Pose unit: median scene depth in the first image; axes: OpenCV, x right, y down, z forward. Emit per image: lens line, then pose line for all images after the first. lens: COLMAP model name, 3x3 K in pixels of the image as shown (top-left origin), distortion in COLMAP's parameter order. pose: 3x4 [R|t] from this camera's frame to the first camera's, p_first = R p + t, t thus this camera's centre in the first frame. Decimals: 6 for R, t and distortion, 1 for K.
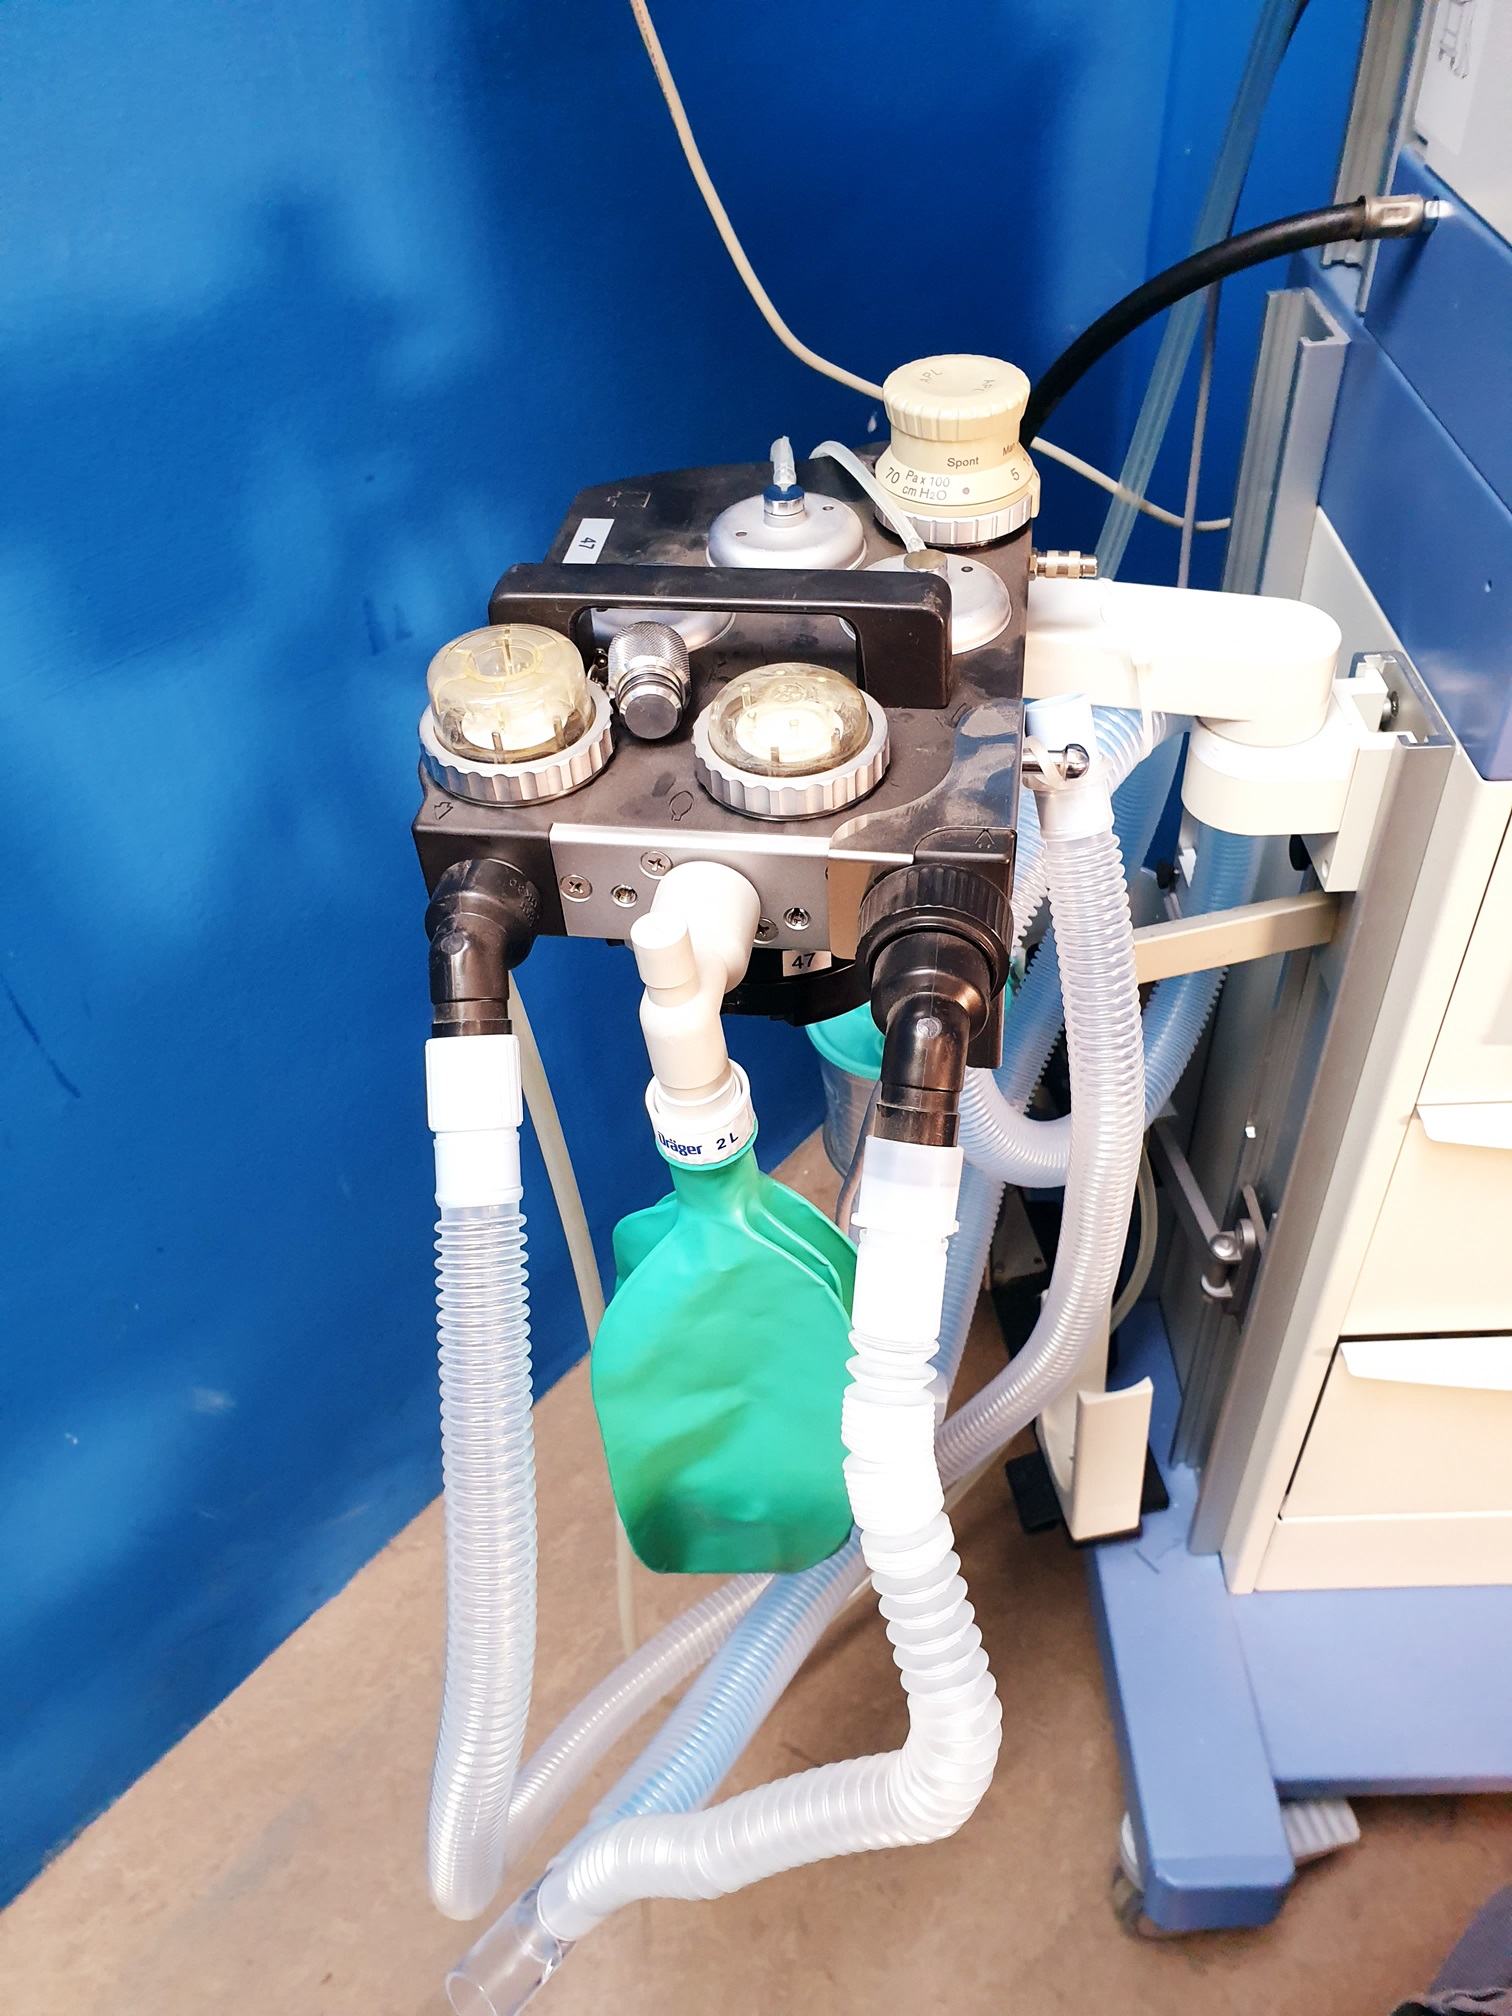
lens RADIAL K [[1600.8, 0, 756.0], [0, 1600.8, 1008.0], [0, 0, 1]] dist [0.039248, -0.001551]
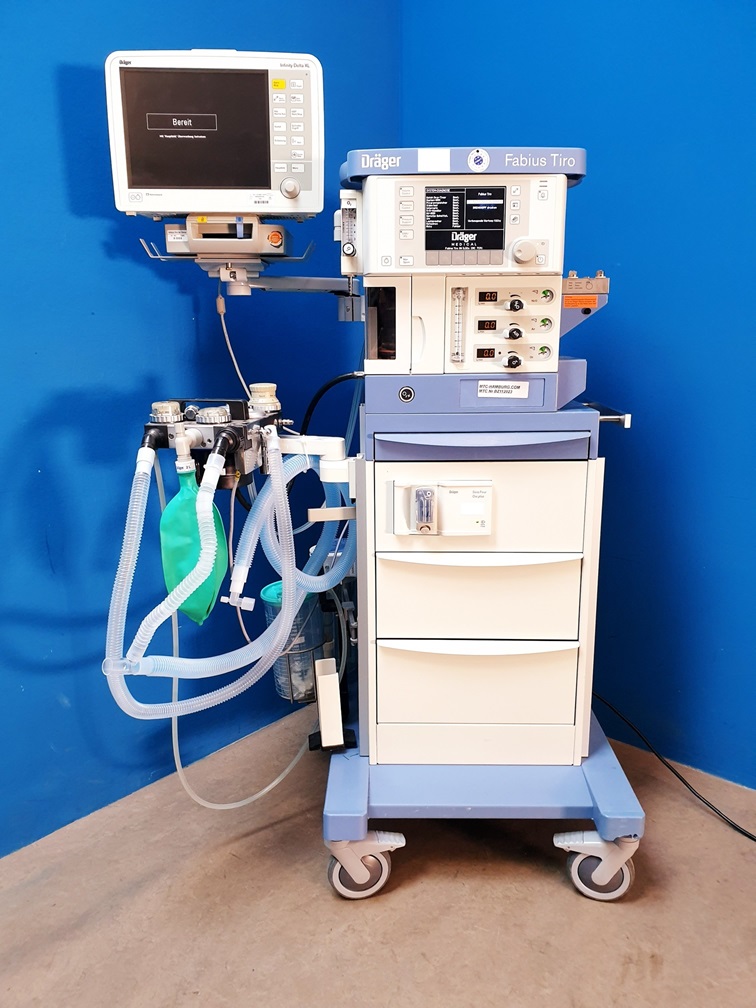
lens RADIAL K [[793.4, 0, 375.7], [0, 793.4, 485.2], [0, 0, 1]] dist [0.070707, 0.000557]
pose [[0.999030, 0.039622, -0.019223, 0.365175], [-0.043931, 0.866056, -0.498013, 0.786341], [-0.003084, 0.498375, 0.866956, -0.749209]]
